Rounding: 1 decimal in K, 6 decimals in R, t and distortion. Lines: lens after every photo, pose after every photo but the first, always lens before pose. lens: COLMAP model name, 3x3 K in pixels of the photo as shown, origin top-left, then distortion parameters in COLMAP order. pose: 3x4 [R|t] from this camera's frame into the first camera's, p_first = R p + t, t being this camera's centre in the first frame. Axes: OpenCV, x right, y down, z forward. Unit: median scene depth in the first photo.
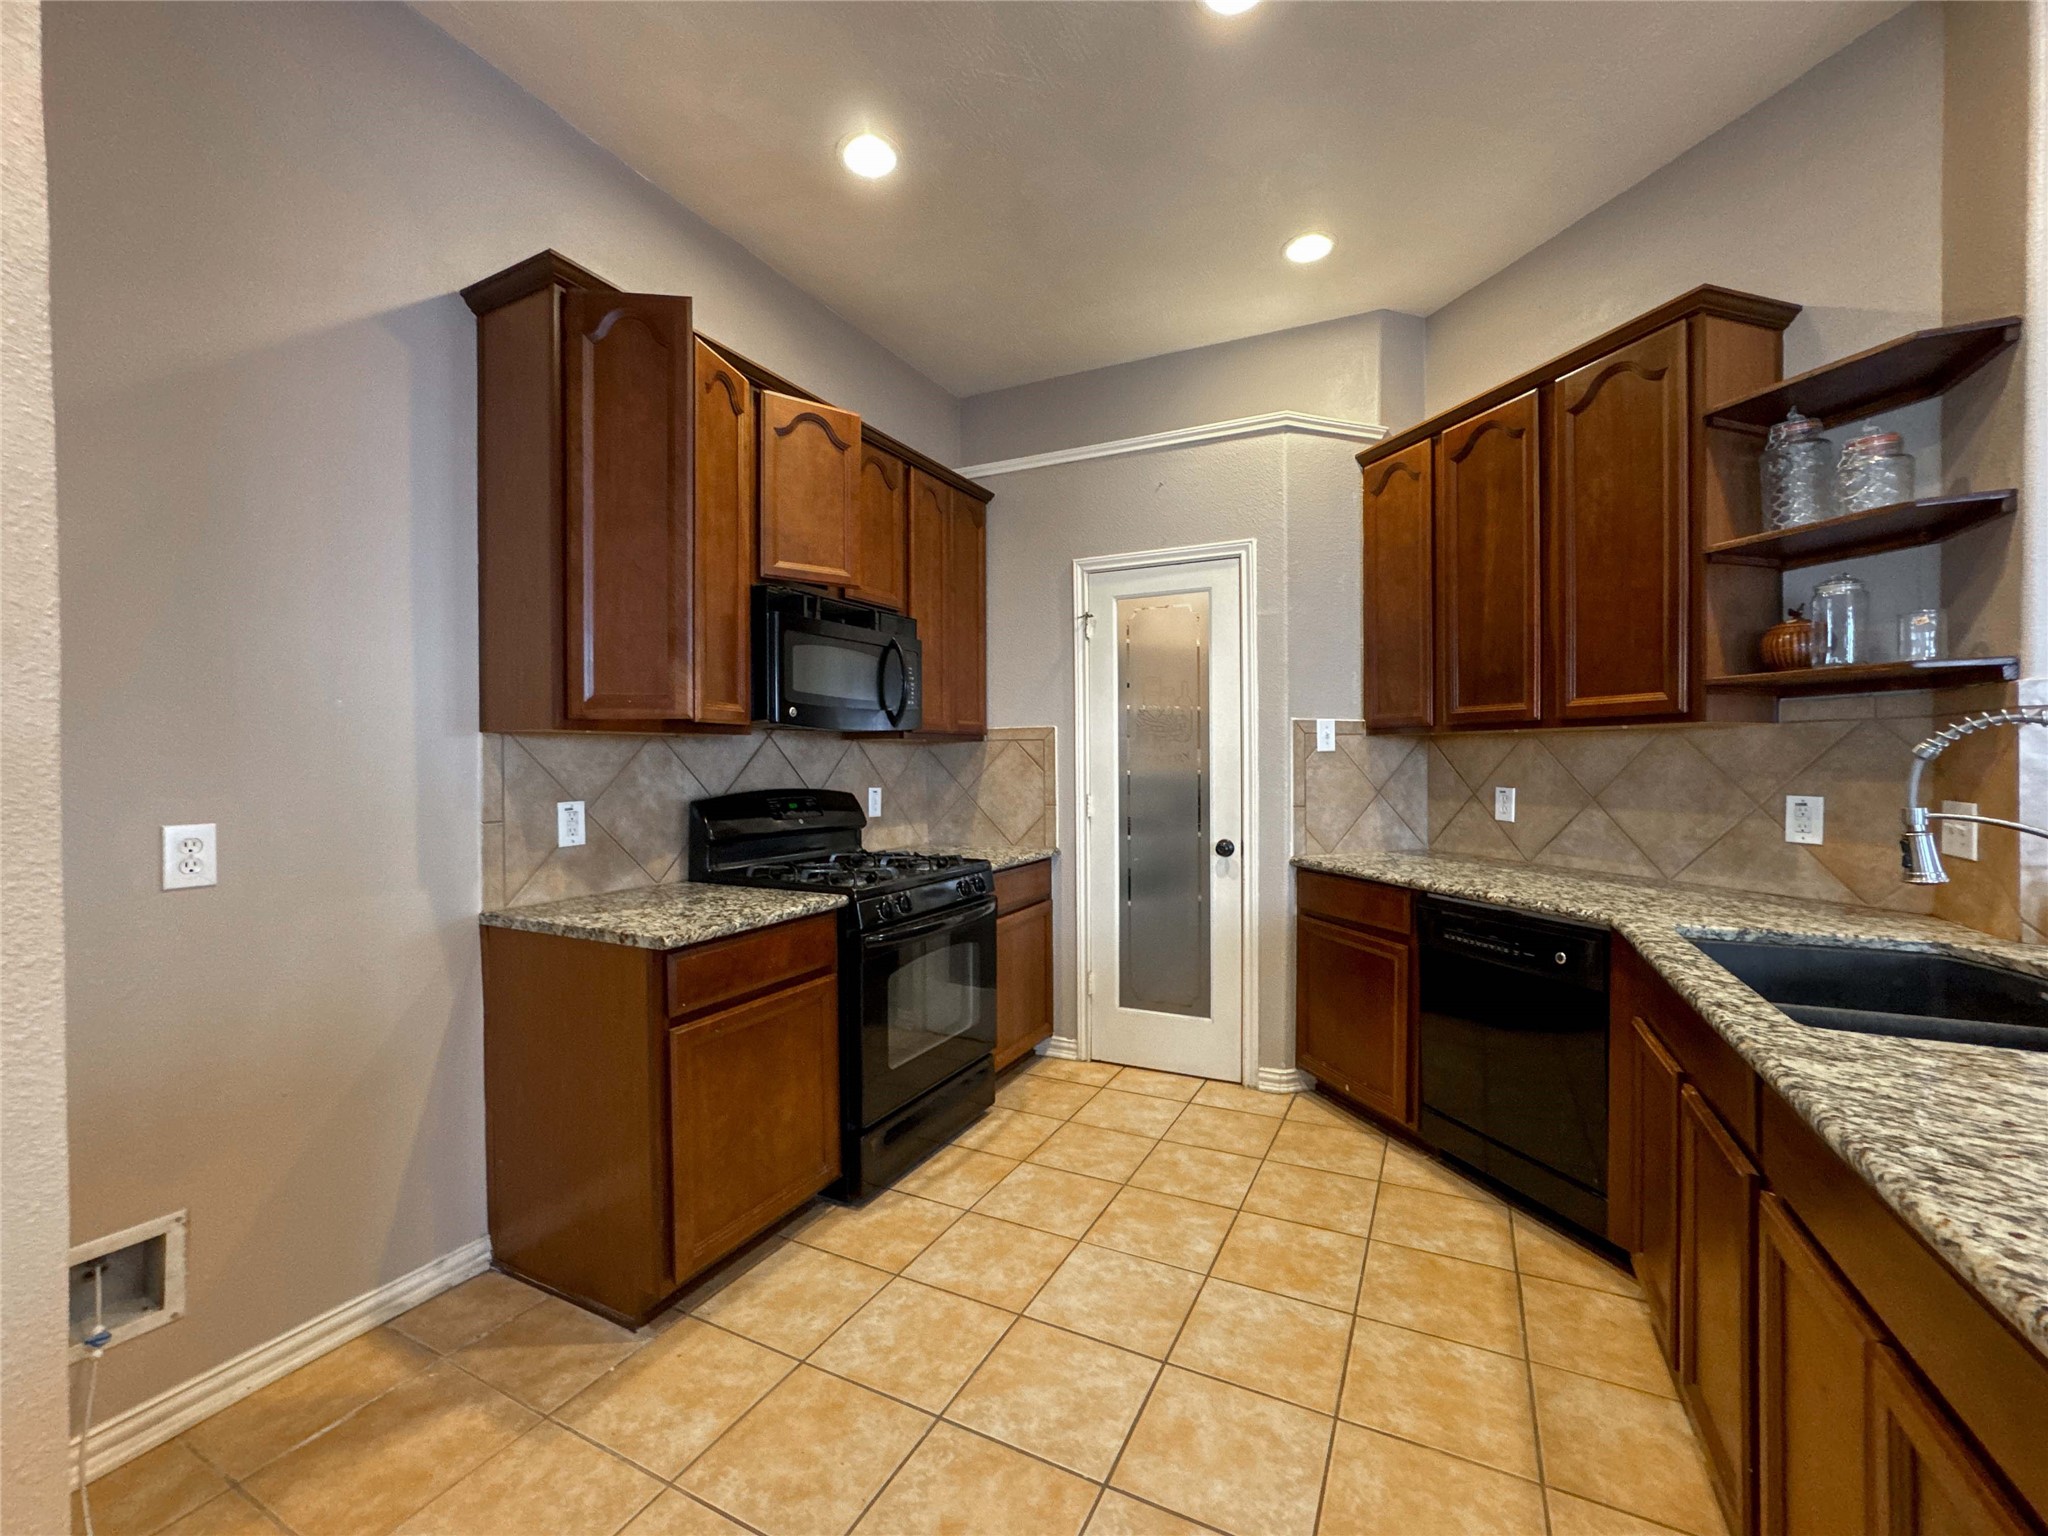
lens RADIAL K [[838.8, 0, 1043.5], [0, 838.8, 765.7], [0, 0, 1]] dist [-0.034086, 0.013582]
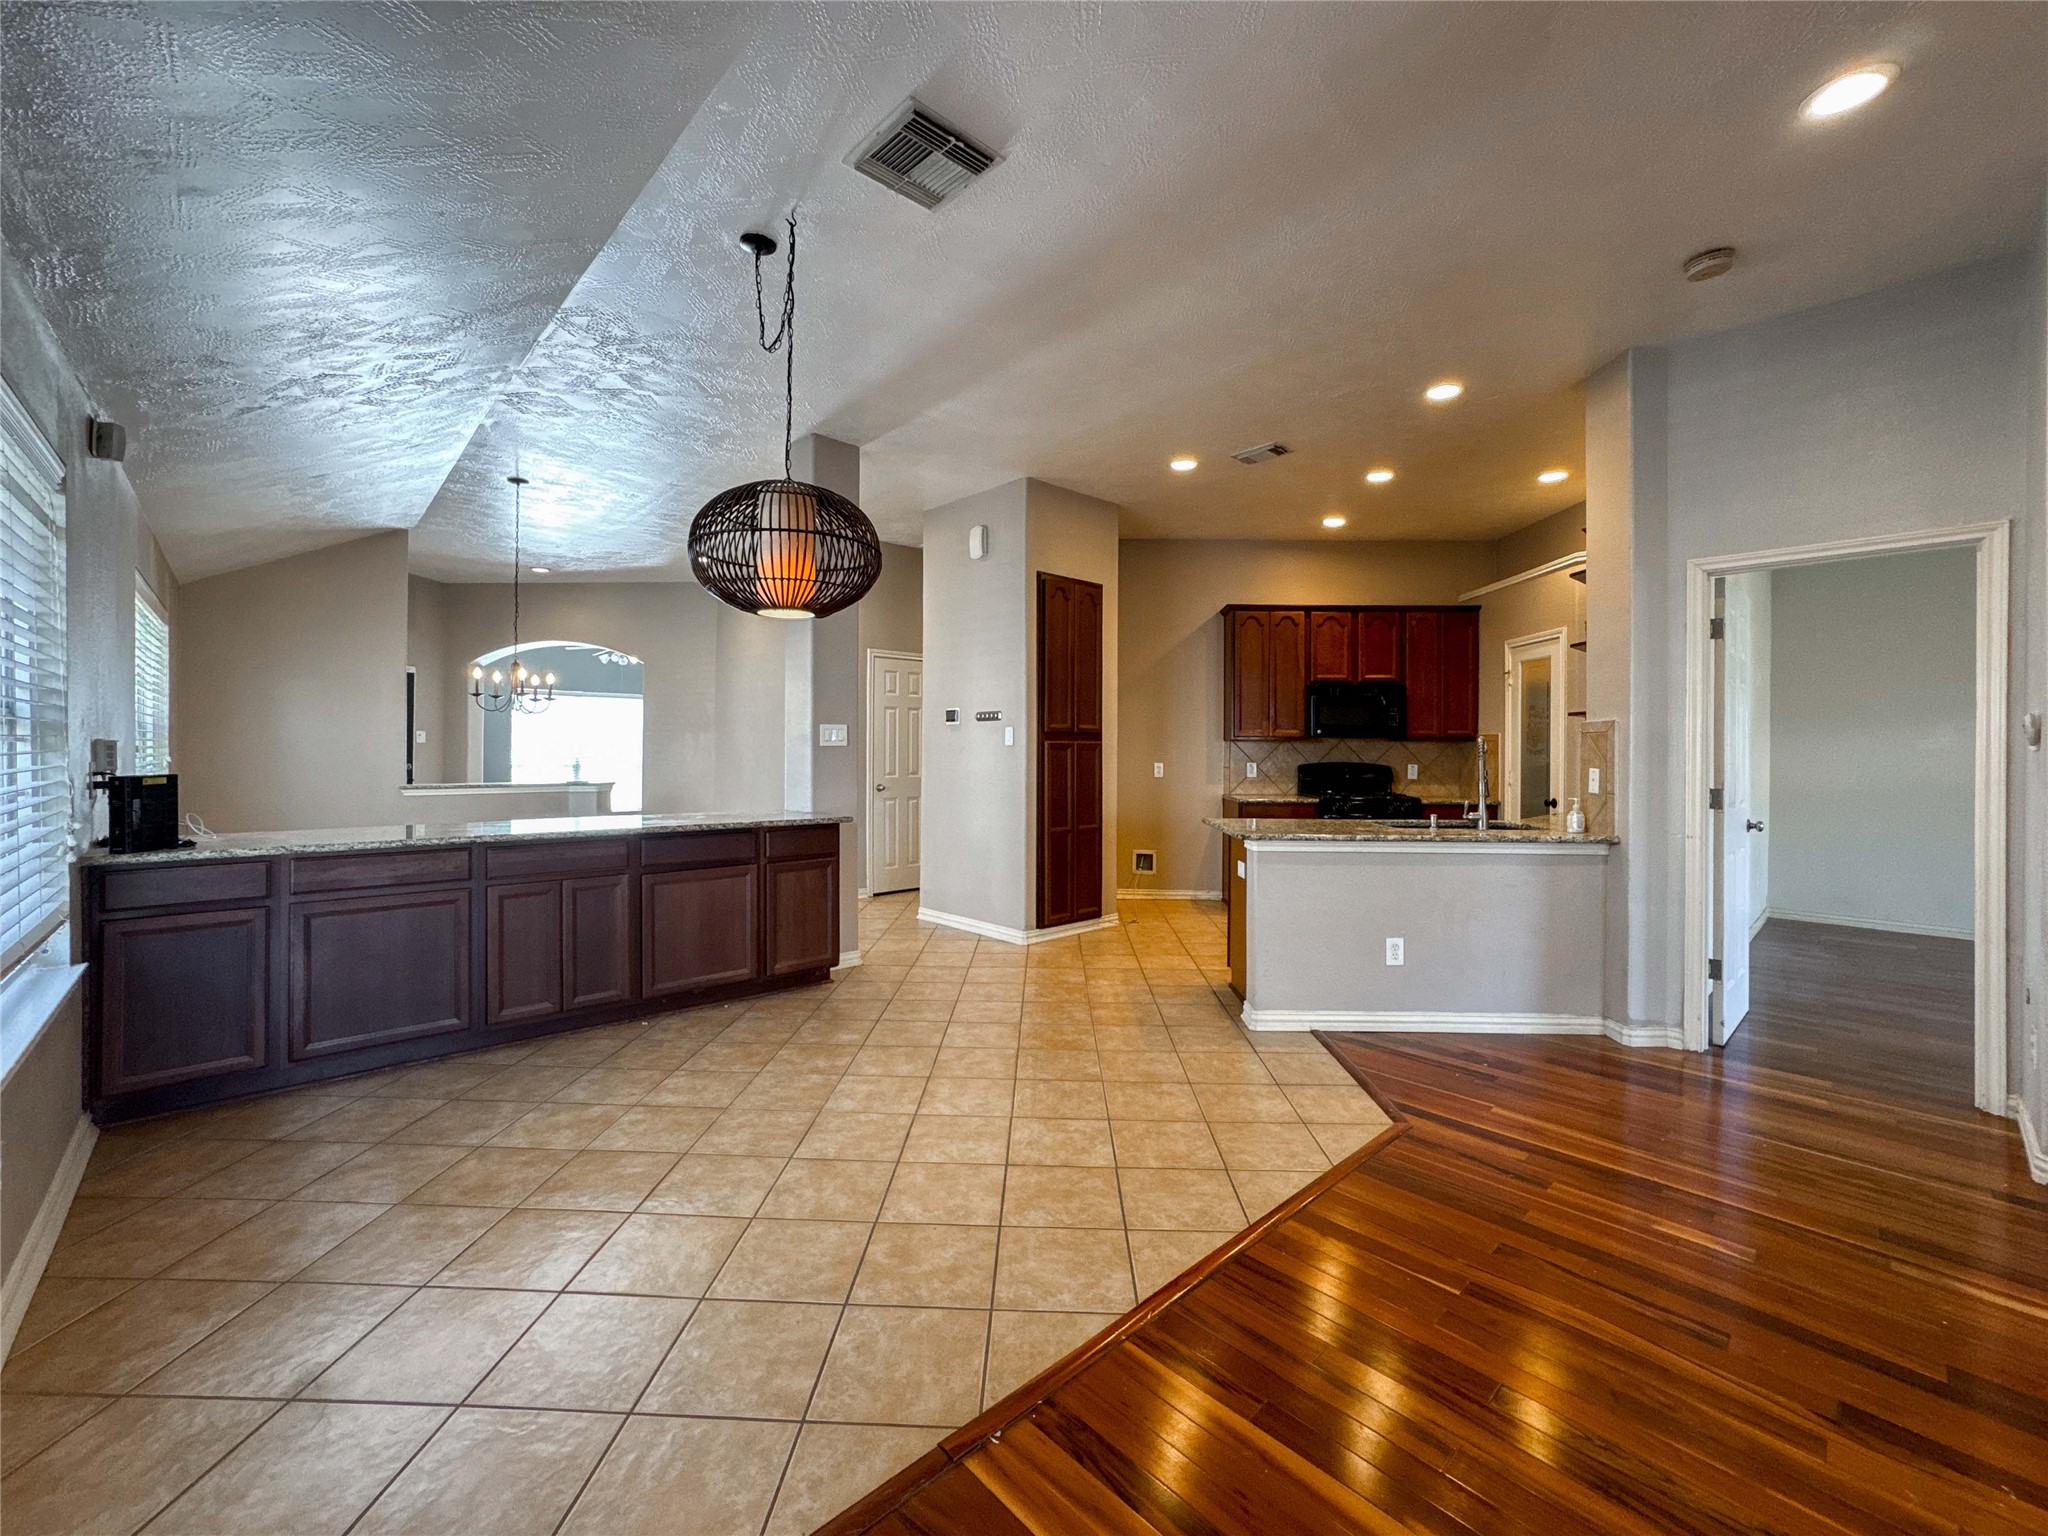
lens RADIAL K [[838.8, 0, 1017.7], [0, 838.8, 751.7], [0, 0, 1]] dist [-0.034086, 0.013582]
pose [[0.384098, 0.012058, -0.923213, 1.505258], [-0.015768, 0.999855, 0.006499, -0.003162], [0.923158, 0.012061, 0.384233, -0.760324]]
